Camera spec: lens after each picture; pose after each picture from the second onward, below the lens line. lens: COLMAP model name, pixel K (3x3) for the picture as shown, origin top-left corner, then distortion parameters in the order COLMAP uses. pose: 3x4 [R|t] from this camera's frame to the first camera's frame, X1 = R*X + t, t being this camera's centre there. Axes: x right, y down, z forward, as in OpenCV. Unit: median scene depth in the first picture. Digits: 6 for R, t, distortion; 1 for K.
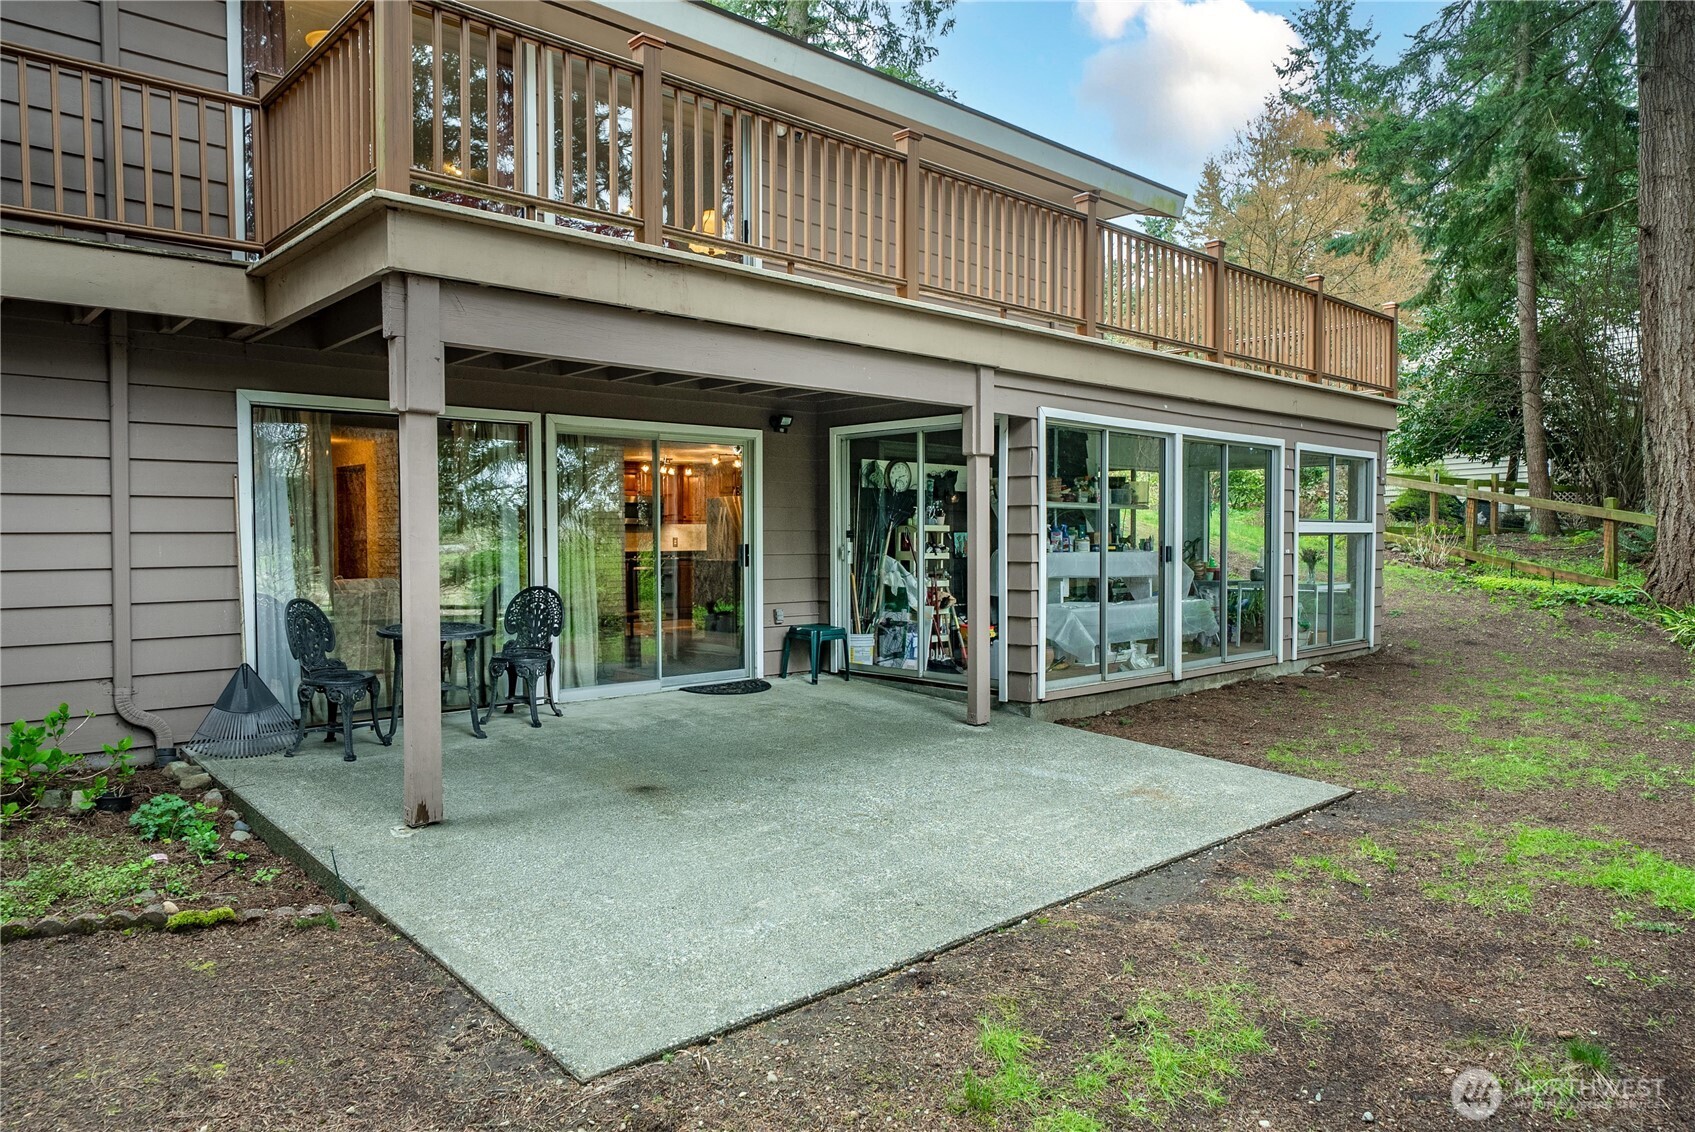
lens RADIAL K [[1109.8, 0, 847.5], [0, 1109.8, 566.0], [0, 0, 1]] dist [0.007130, 0.001771]
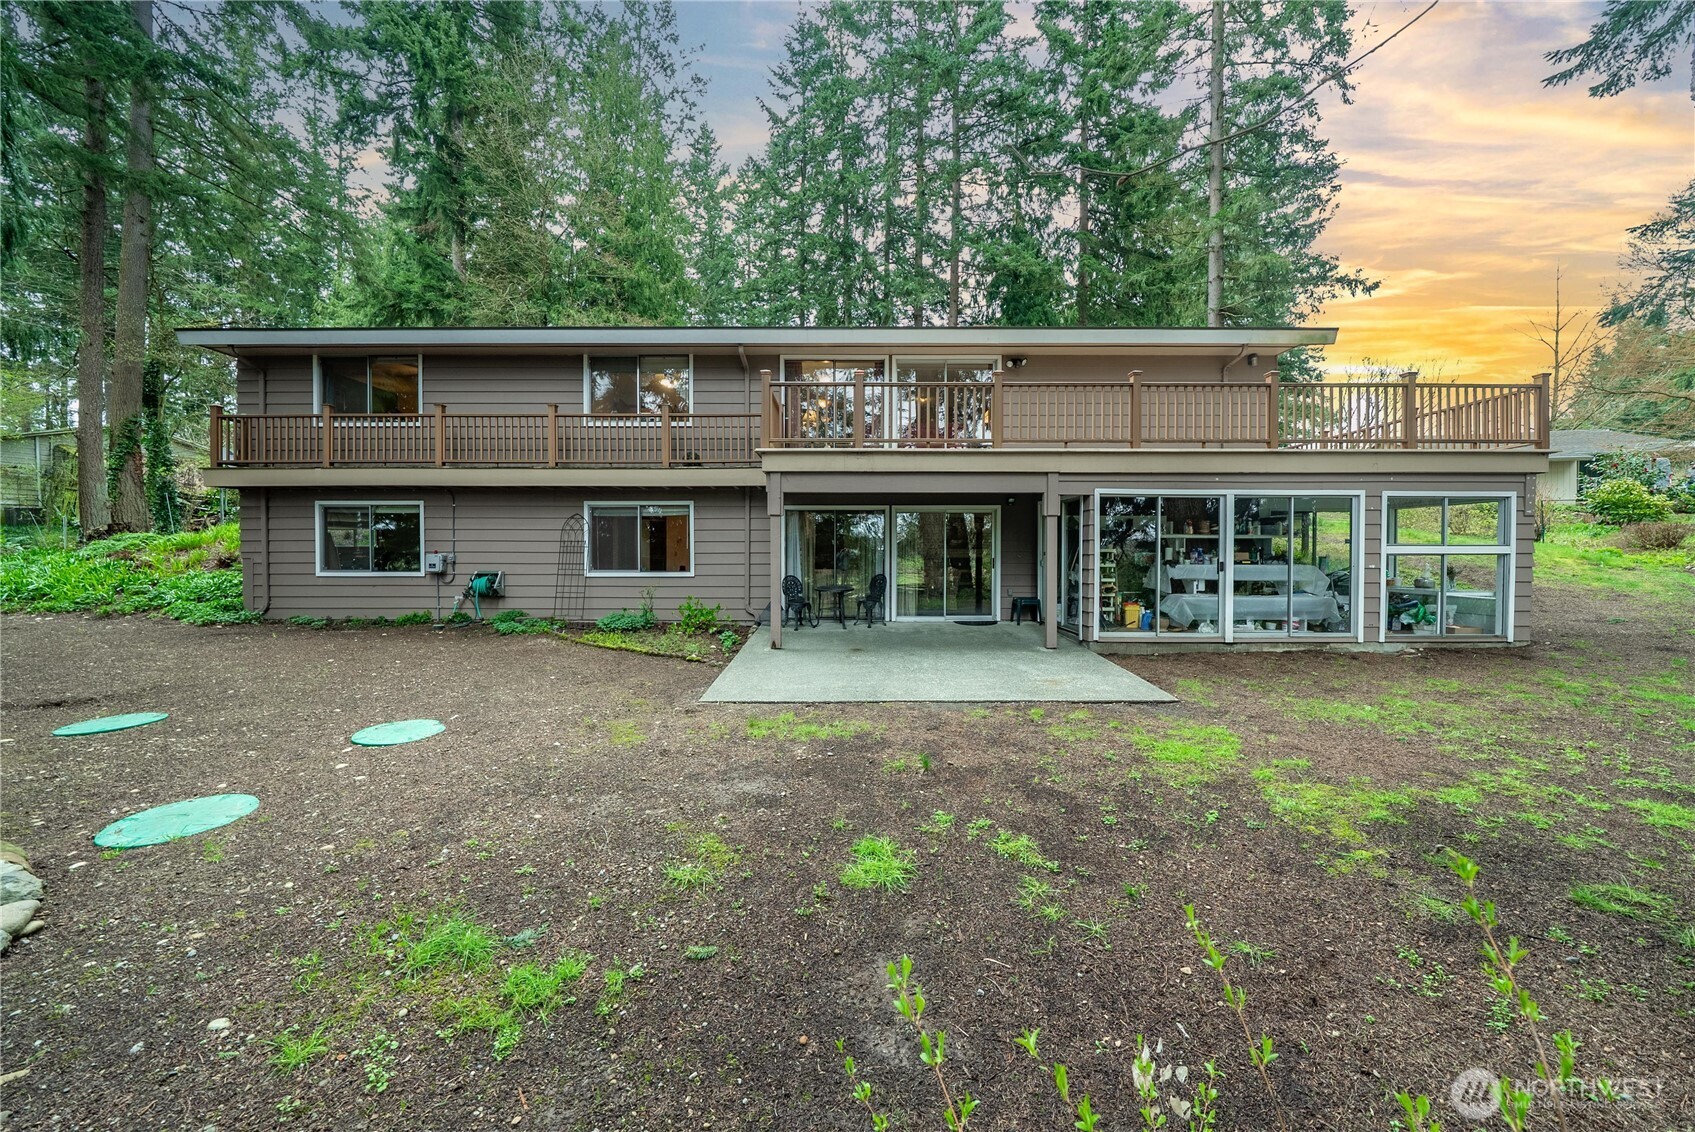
lens RADIAL K [[589.5, 0, 847.5], [0, 589.5, 566.0], [0, 0, 1]] dist [-0.000060, -0.000001]
pose [[0.736530, 0.019205, -0.676132, 0.480363], [-0.019913, 0.999779, 0.006706, -0.006250], [0.676111, 0.008525, 0.736750, -0.041322]]
